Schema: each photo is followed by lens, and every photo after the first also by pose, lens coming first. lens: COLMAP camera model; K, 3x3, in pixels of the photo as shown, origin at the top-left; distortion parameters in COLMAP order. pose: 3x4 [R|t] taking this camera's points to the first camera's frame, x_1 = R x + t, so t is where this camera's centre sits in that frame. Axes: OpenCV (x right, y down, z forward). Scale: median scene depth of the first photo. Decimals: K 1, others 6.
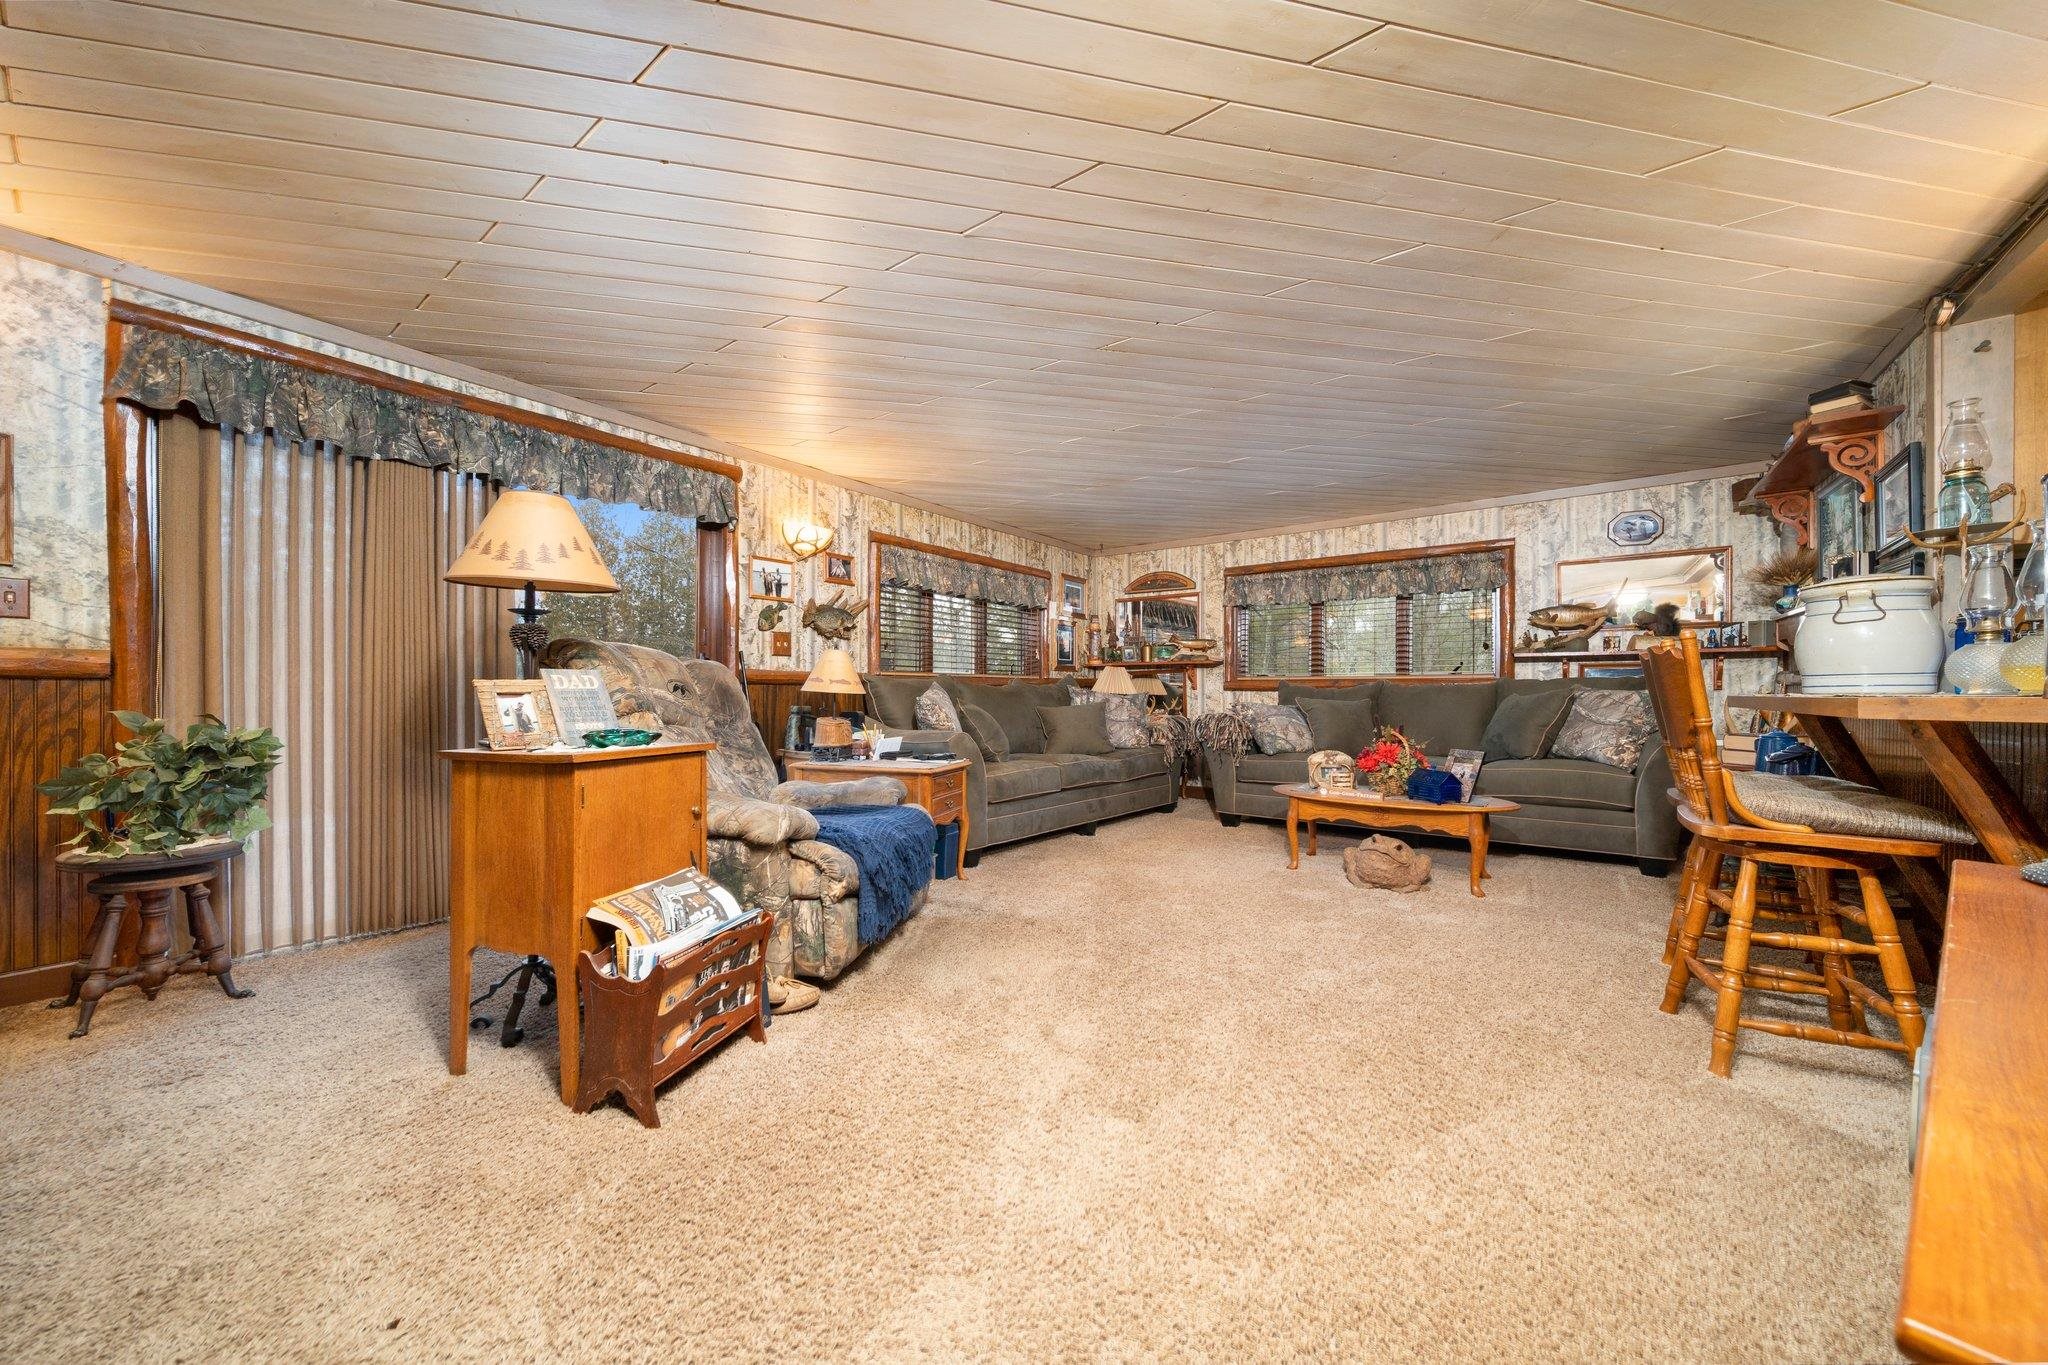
lens RADIAL K [[730.3, 0, 1019.2], [0, 730.3, 690.8], [0, 0, 1]] dist [-0.002181, -0.000413]
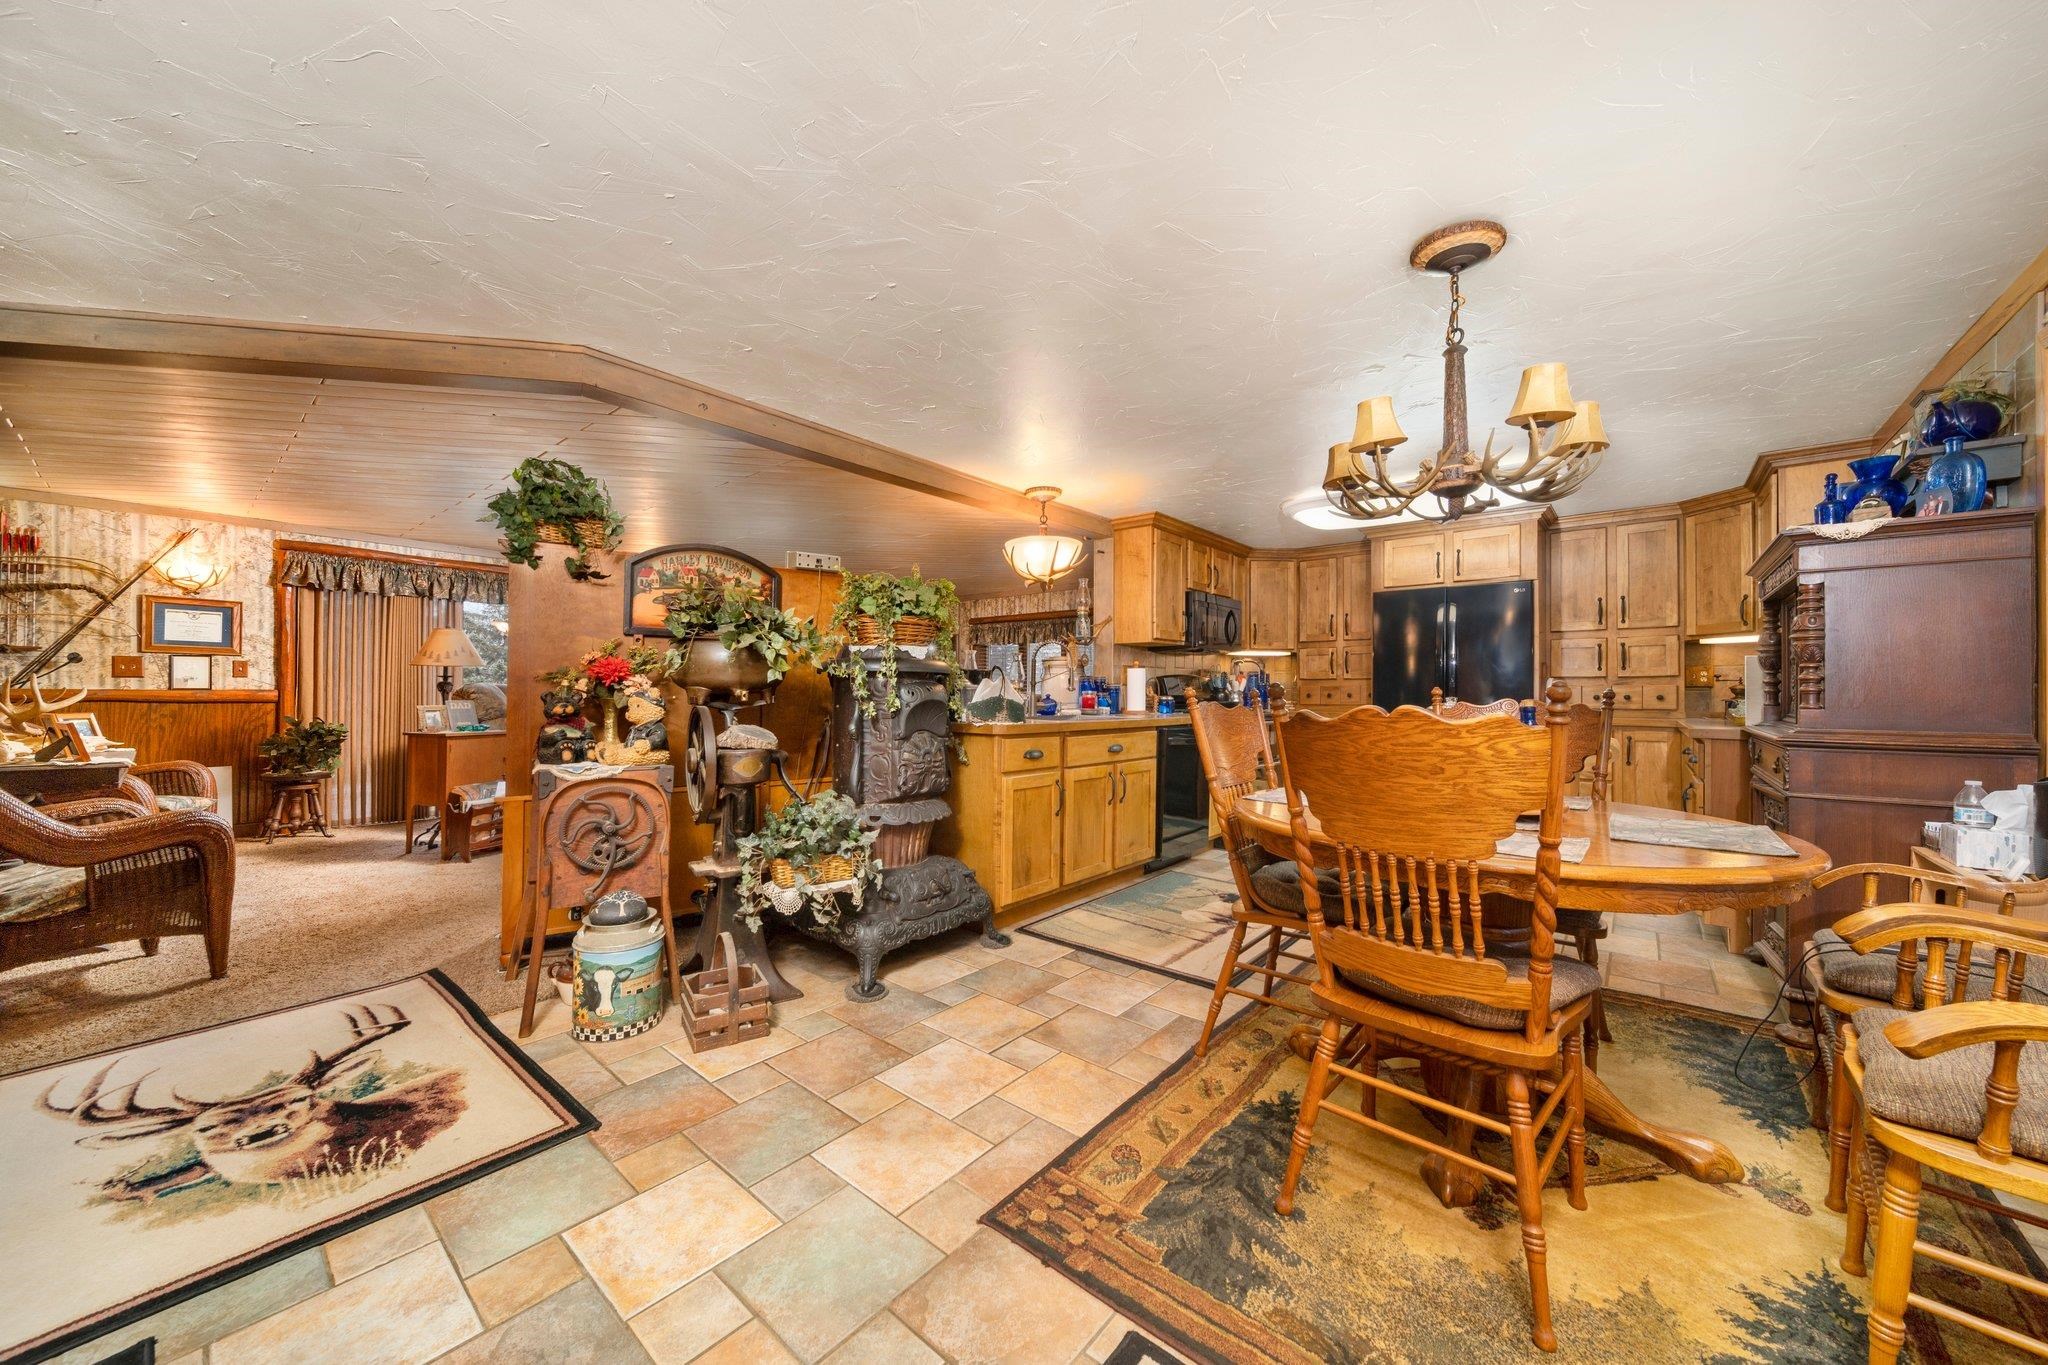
lens RADIAL K [[730.3, 0, 1018.7], [0, 730.3, 685.8], [0, 0, 1]] dist [-0.002181, -0.000413]
pose [[0.998773, 0.002798, -0.049435, 1.243039], [-0.003362, 0.999930, -0.011333, -0.051675], [0.049400, 0.011486, 0.998713, -1.219758]]
